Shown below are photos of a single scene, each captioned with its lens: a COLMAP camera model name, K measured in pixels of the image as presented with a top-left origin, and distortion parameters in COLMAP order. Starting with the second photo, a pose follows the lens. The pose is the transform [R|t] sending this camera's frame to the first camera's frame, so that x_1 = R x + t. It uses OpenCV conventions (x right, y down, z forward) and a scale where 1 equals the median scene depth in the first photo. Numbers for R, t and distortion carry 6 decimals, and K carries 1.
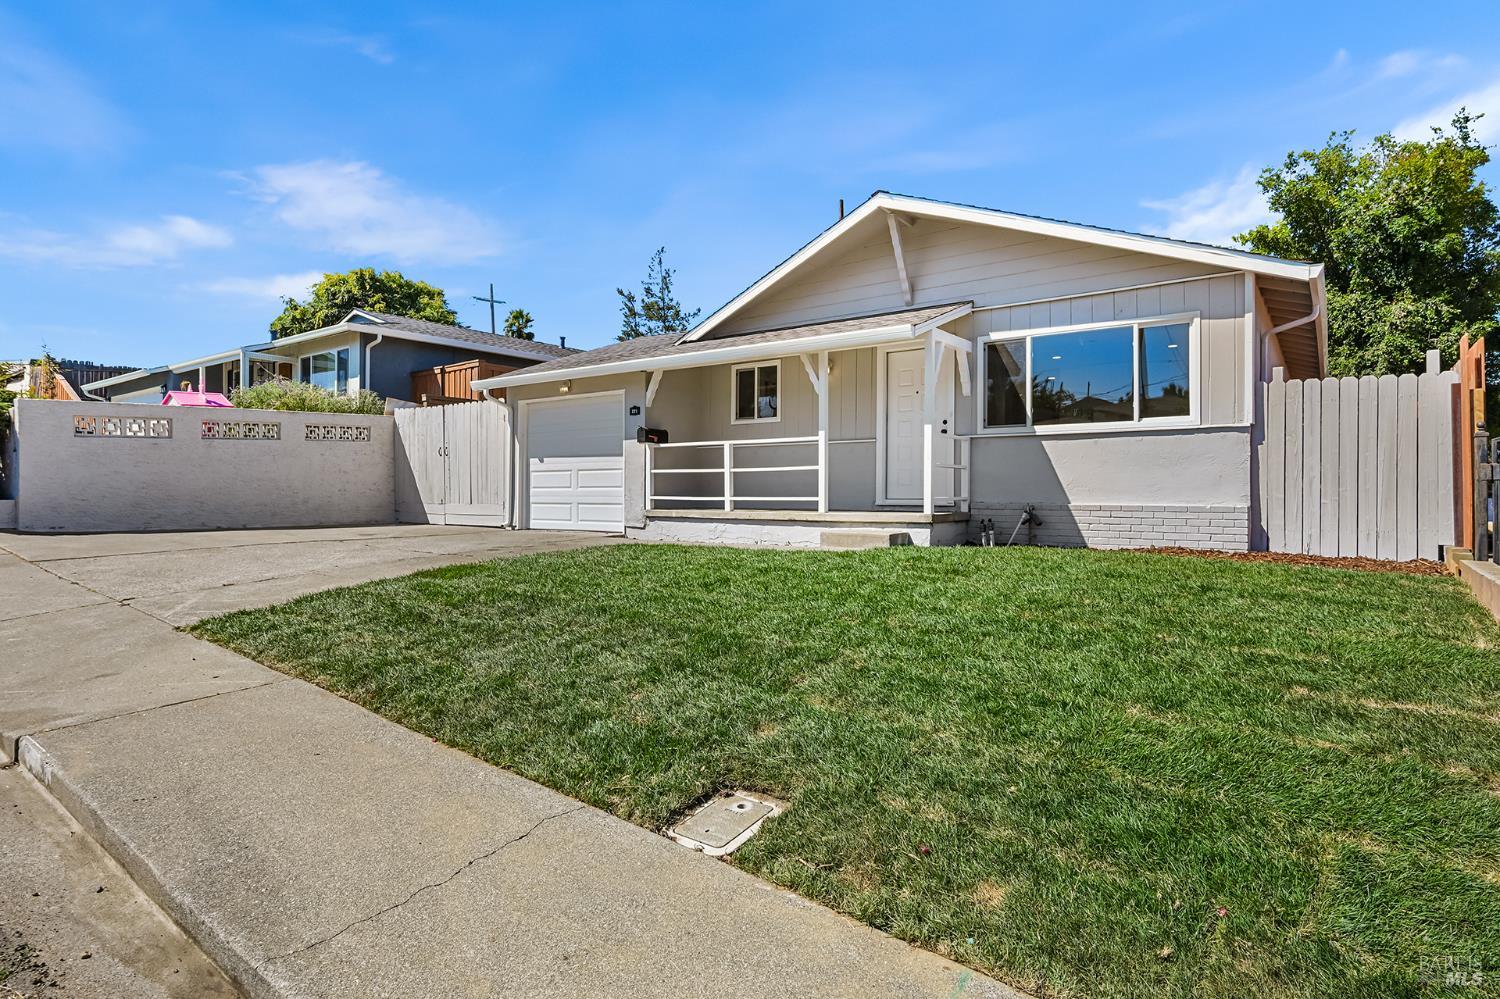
lens RADIAL K [[795.7, 0, 761.4], [0, 795.7, 490.8], [0, 0, 1]] dist [0.003557, 0.000554]
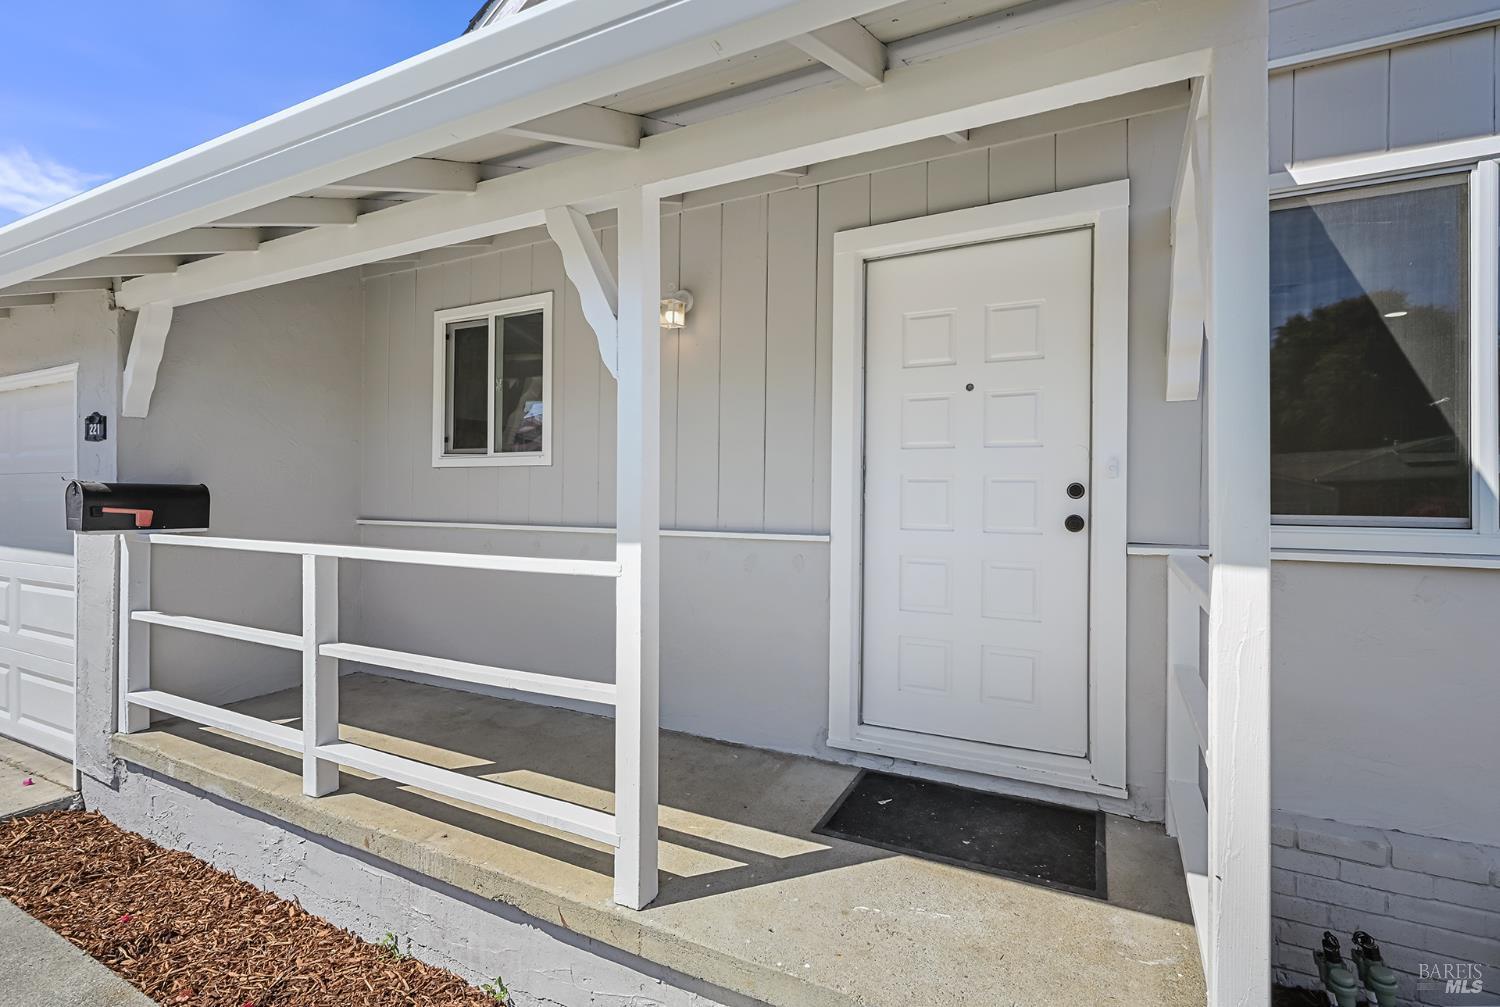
lens RADIAL K [[693.5, 0, 752.1], [0, 693.5, 495.3], [0, 0, 1]] dist [0.012035, -0.000012]
pose [[0.990276, 0.003568, 0.139074, 0.076397], [-0.004078, 0.999986, 0.003385, -0.081199], [-0.139060, -0.003919, 0.990276, 0.734699]]
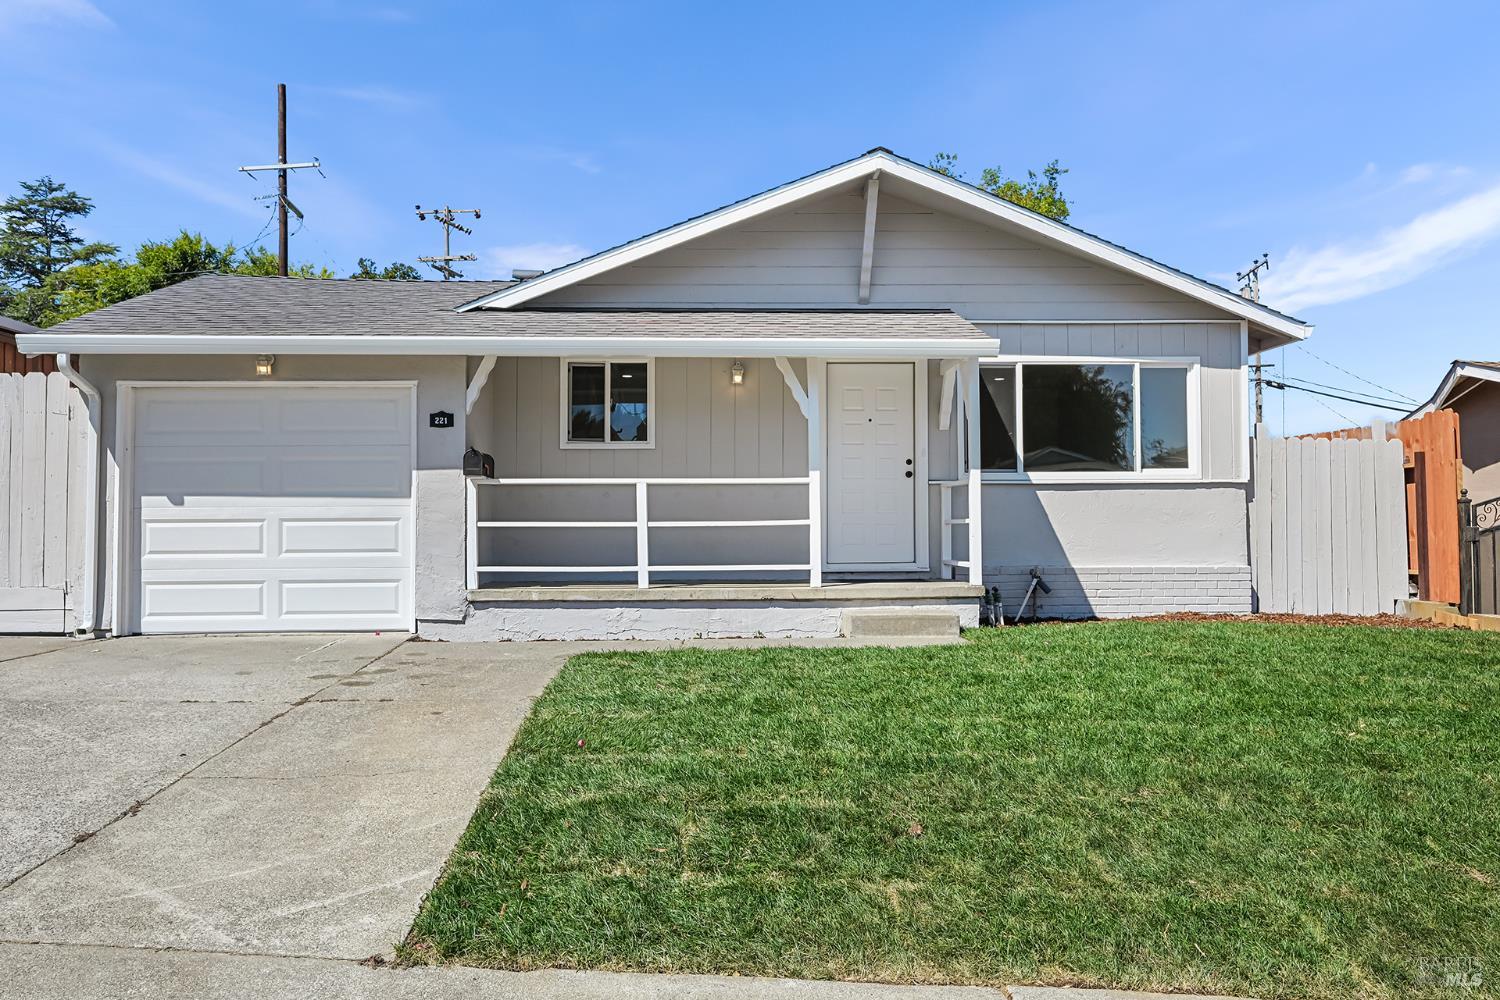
lens RADIAL K [[1130.1, 0, 750.6], [0, 1130.1, 508.2], [0, 0, 1]] dist [-0.017720, -0.009319]
pose [[0.782660, 0.008606, 0.622390, -0.538726], [0.005362, 0.999774, -0.020568, -0.019569], [-0.622427, 0.019435, 0.782437, 0.236286]]
